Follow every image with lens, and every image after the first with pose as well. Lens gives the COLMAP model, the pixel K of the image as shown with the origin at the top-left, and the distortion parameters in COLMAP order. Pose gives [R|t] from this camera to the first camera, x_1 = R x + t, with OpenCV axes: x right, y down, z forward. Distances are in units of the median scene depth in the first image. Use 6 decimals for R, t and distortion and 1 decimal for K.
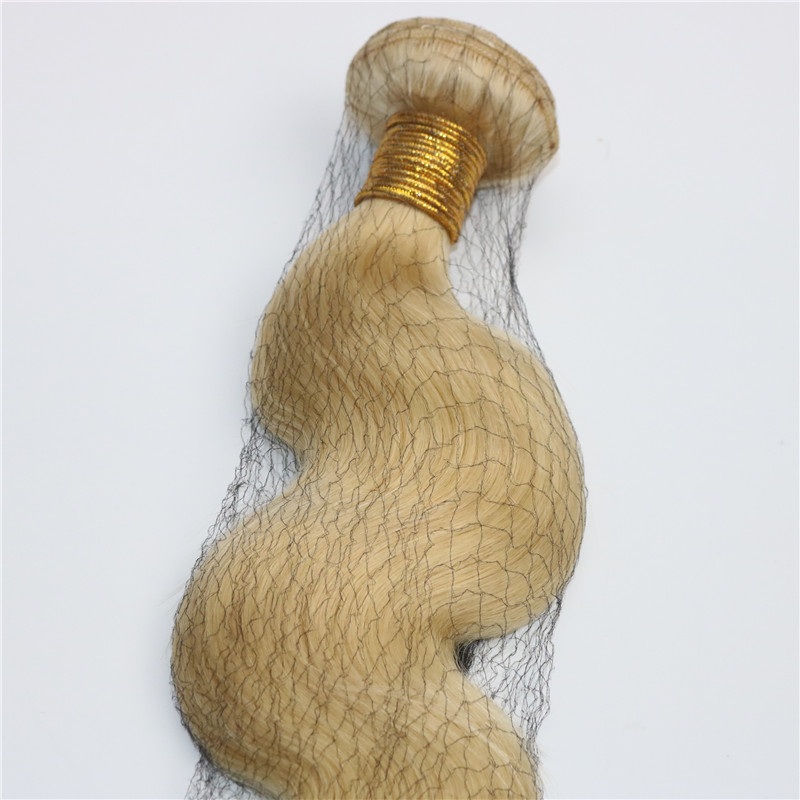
lens RADIAL K [[2573.8, 0, 400.0], [0, 2573.8, 400.0], [0, 0, 1]] dist [0.004354, 1.927889]
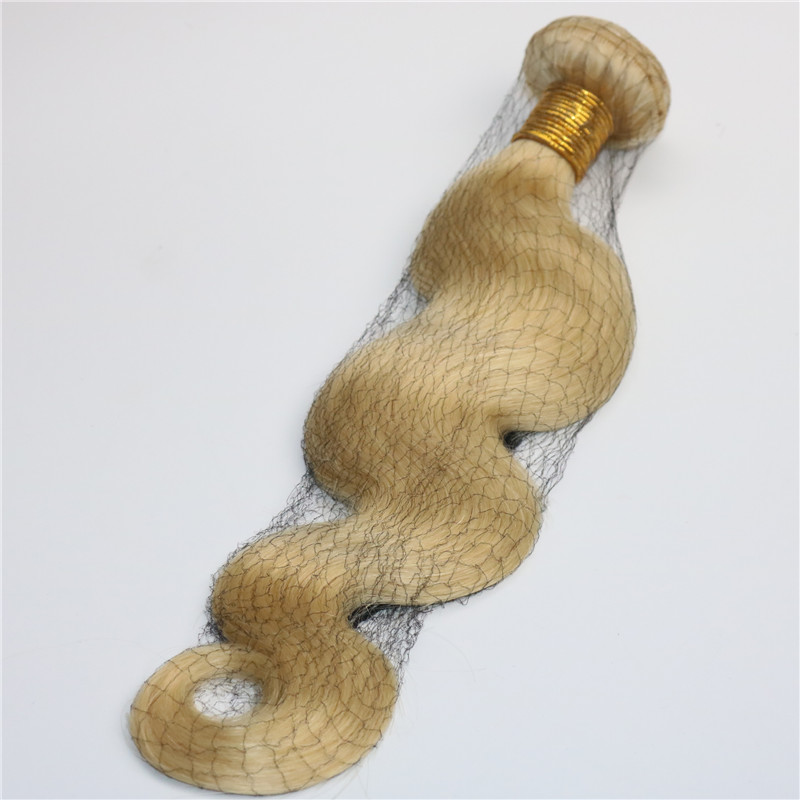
lens RADIAL K [[2573.8, 0, 400.0], [0, 2573.8, 400.0], [0, 0, 1]] dist [0.004354, 1.927889]
pose [[0.965349, 0.086737, -0.246125, 0.288225], [-0.112803, 0.989177, -0.093837, 0.203015], [0.235322, 0.118349, 0.964685, -0.335398]]
